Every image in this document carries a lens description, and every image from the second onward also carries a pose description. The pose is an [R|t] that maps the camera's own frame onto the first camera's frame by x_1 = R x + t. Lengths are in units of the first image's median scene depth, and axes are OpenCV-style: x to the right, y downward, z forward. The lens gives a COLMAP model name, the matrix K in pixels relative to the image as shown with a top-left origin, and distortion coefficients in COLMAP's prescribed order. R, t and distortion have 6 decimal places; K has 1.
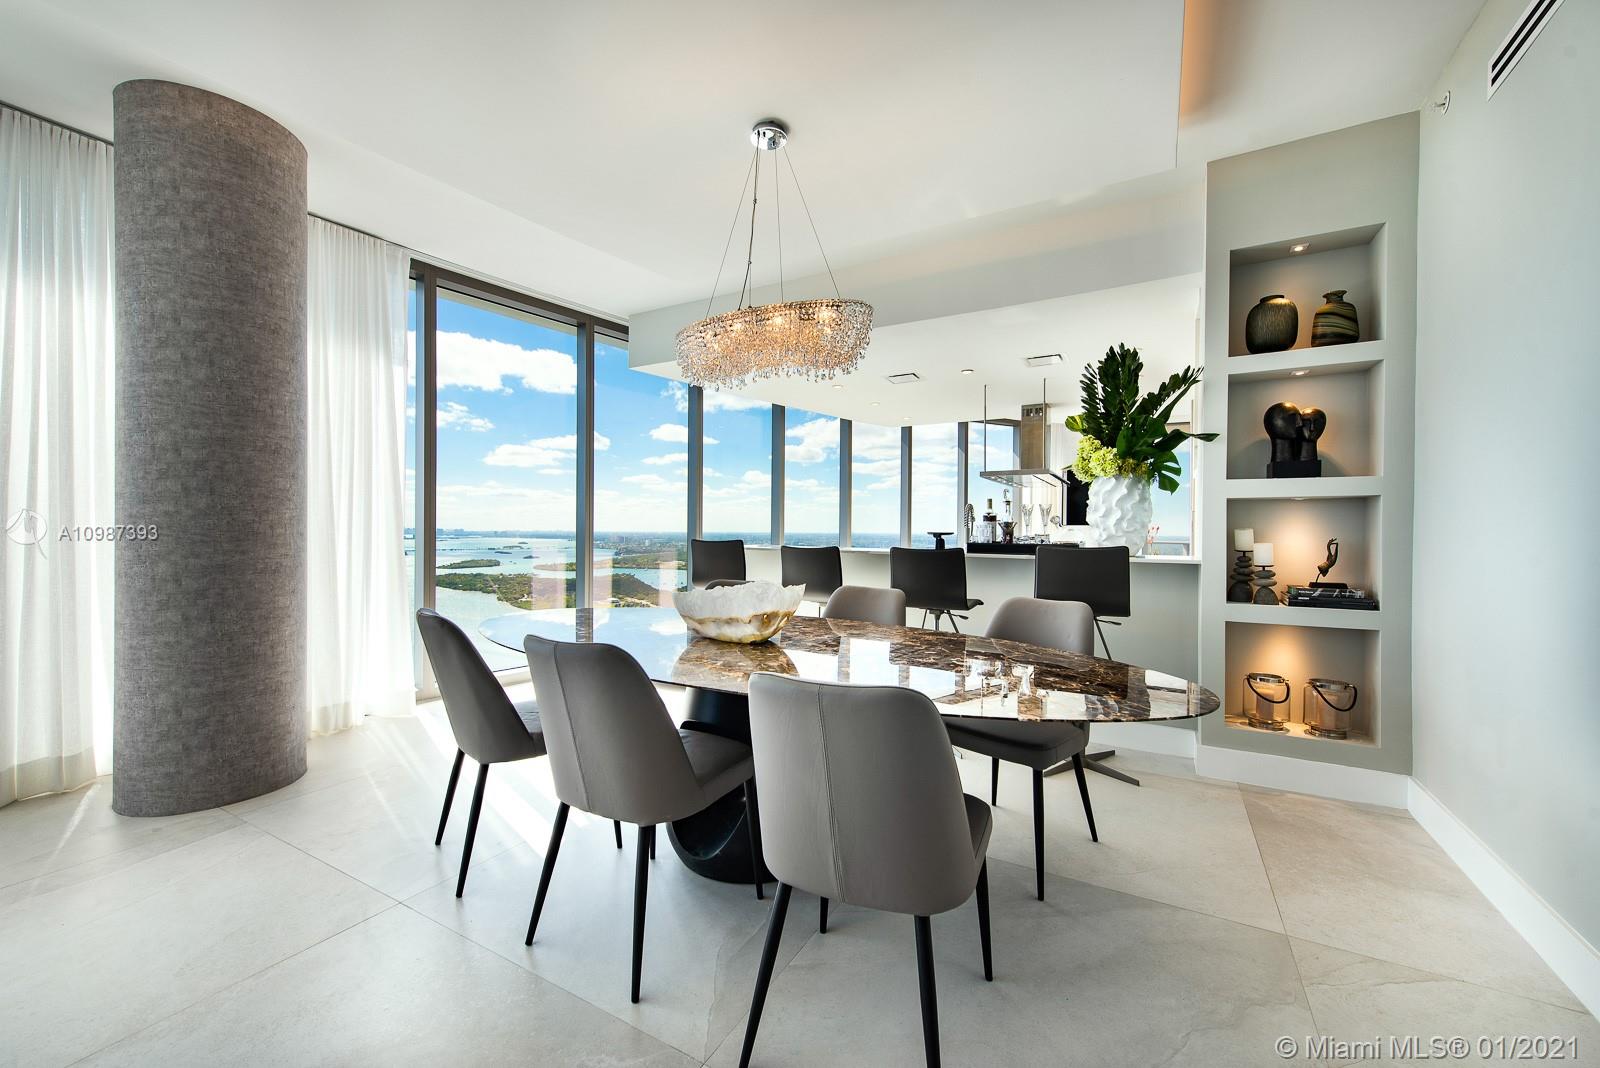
lens RADIAL K [[633.6, 0, 797.5], [0, 633.6, 532.5], [0, 0, 1]] dist [-0.003829, -0.000317]
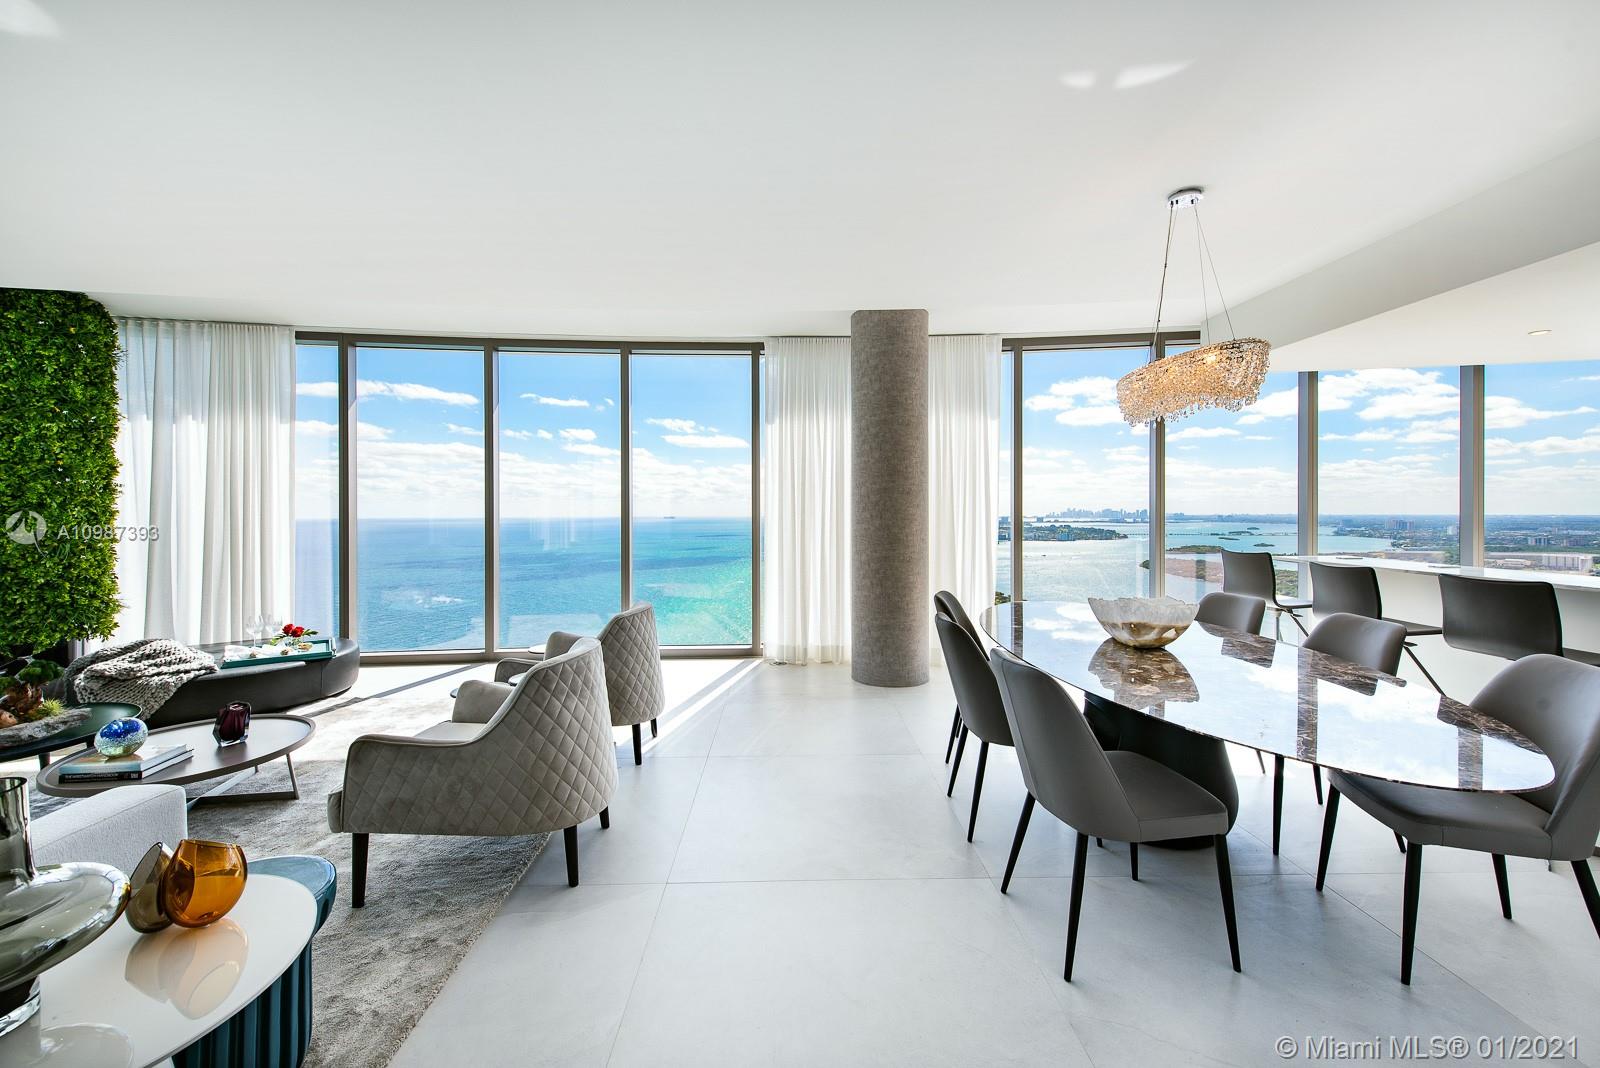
lens RADIAL K [[633.6, 0, 796.5], [0, 633.6, 525.2], [0, 0, 1]] dist [-0.003829, -0.000317]
pose [[0.505551, 0.009906, -0.862740, 0.426091], [0.002357, 0.999915, 0.012862, -0.050339], [0.862794, -0.008536, 0.505484, -0.116455]]
